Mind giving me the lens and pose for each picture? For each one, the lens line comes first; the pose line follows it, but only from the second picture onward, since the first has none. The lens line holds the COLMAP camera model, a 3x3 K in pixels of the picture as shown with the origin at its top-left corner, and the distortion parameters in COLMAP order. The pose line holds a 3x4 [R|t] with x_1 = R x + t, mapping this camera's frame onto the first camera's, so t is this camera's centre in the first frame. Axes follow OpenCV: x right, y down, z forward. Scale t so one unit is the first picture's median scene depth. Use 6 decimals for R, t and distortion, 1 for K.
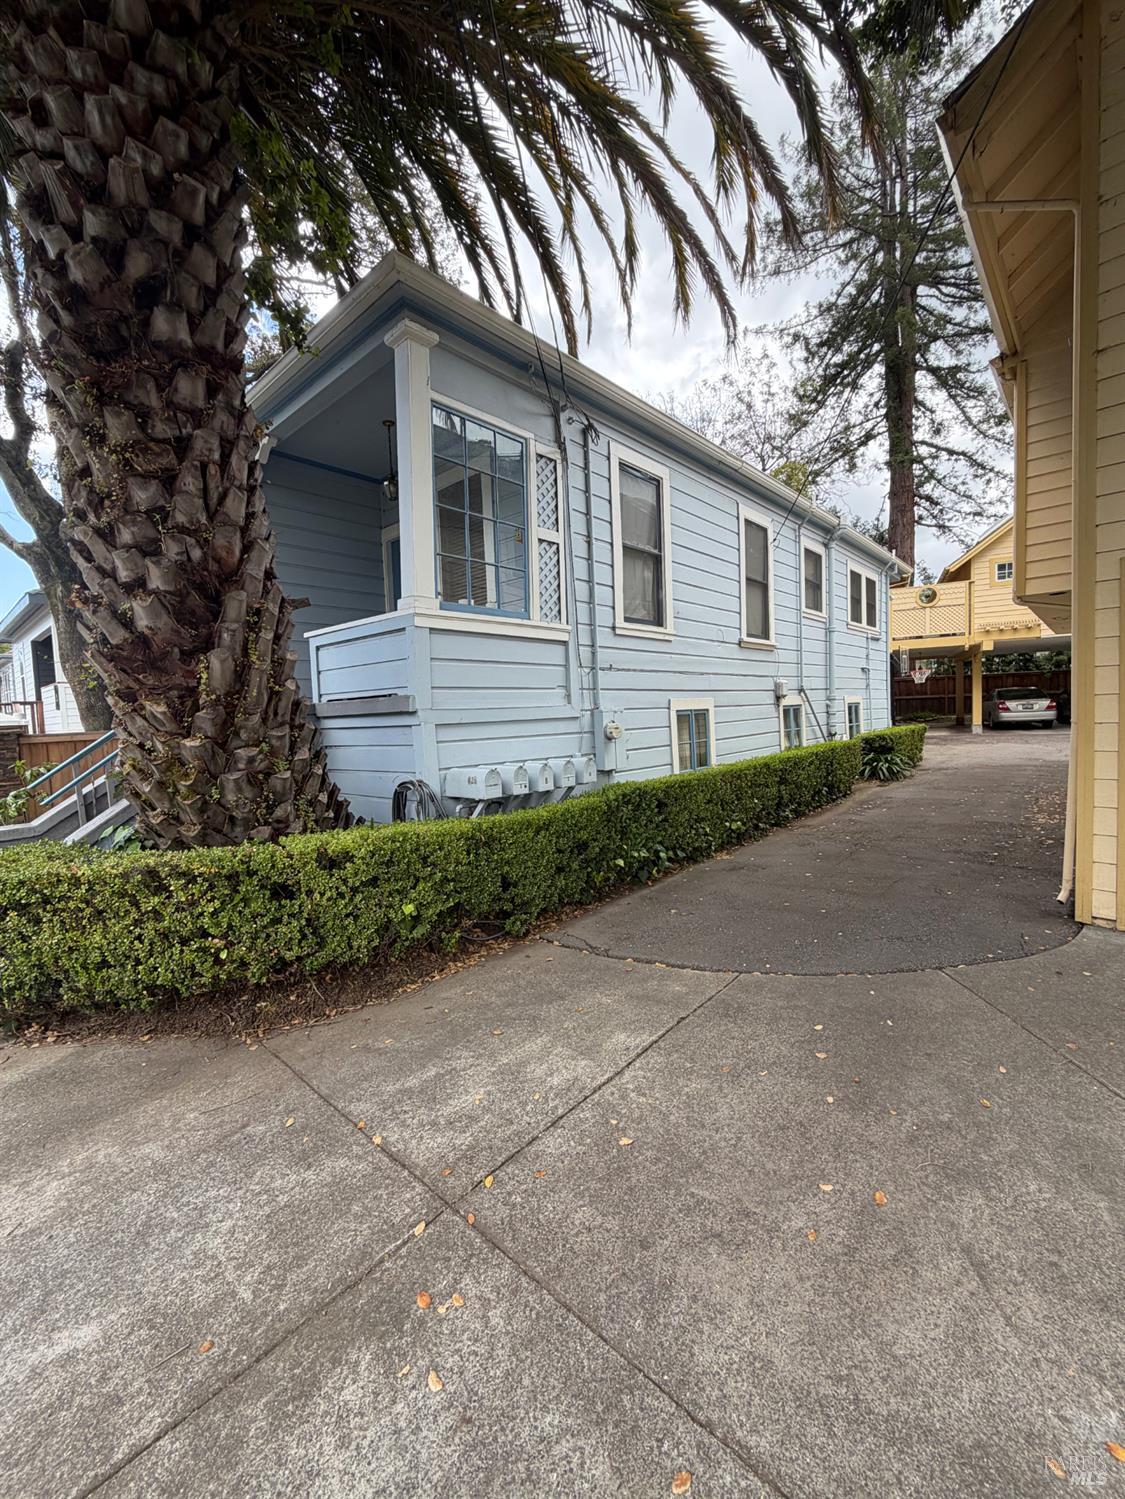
lens RADIAL K [[597.4, 0, 565.9], [0, 597.4, 745.3], [0, 0, 1]] dist [-0.001416, 0.000213]
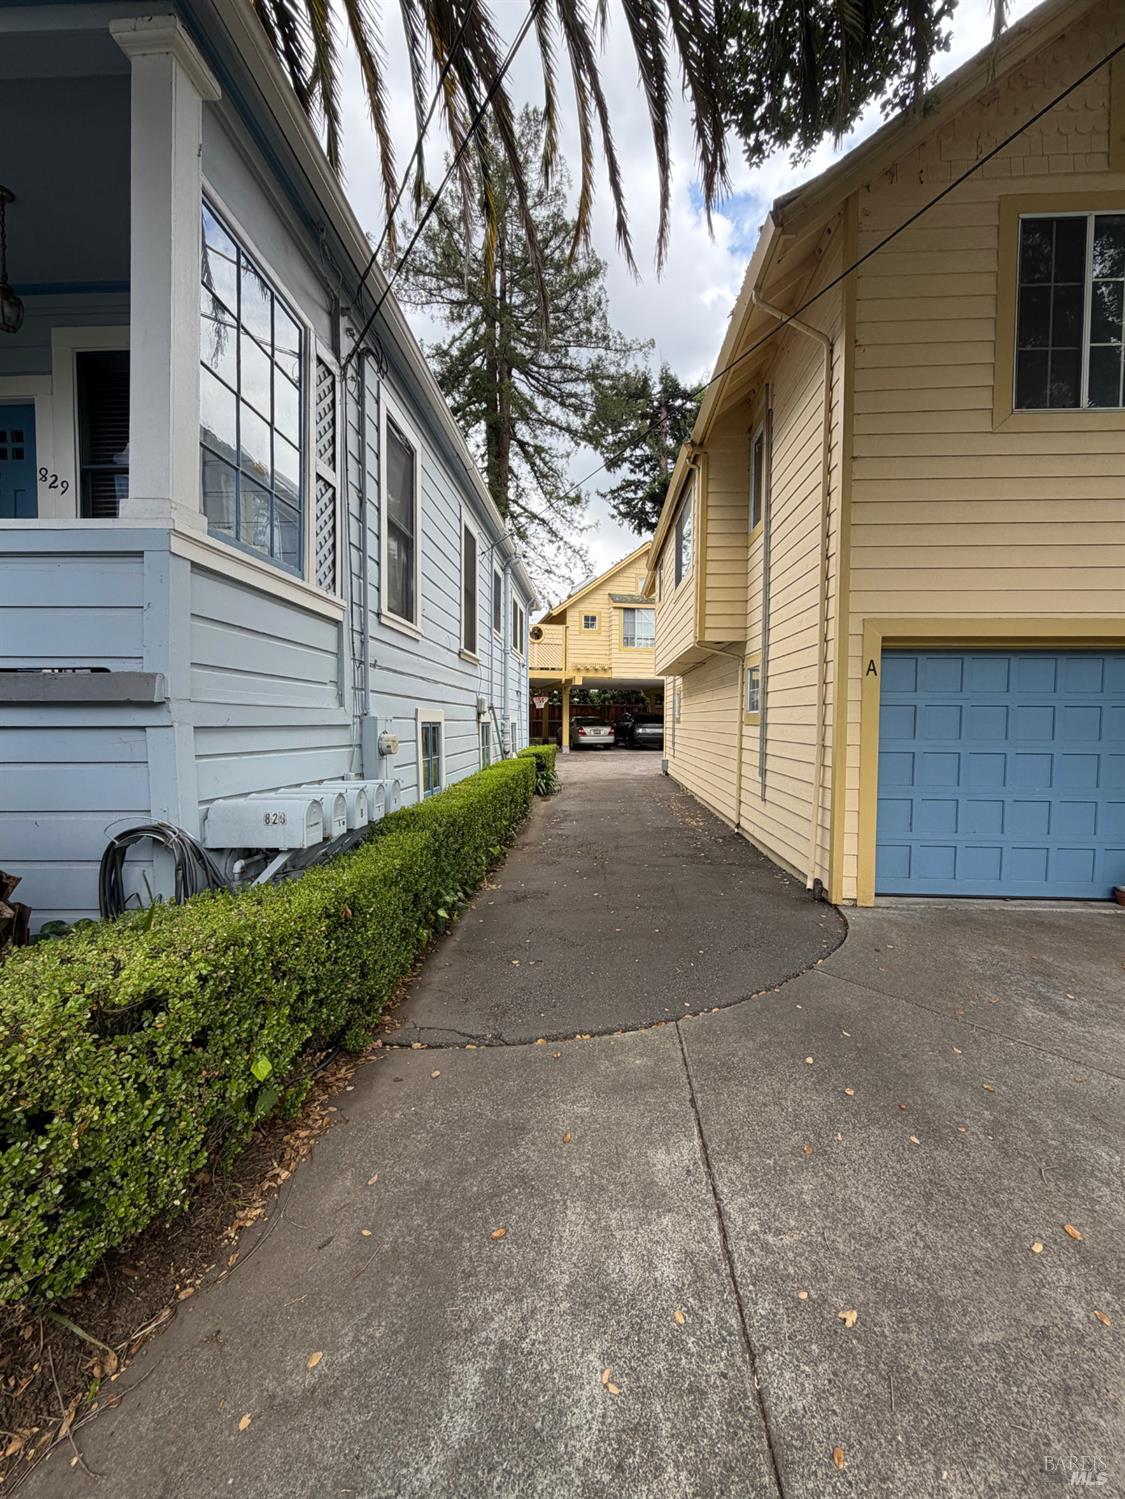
lens RADIAL K [[597.4, 0, 569.7], [0, 597.4, 744.7], [0, 0, 1]] dist [-0.001416, 0.000213]
pose [[0.774983, 0.018967, 0.631698, -0.233017], [0.000599, 0.999527, -0.030746, 0.000595], [-0.631982, 0.024206, 0.774605, 0.241293]]
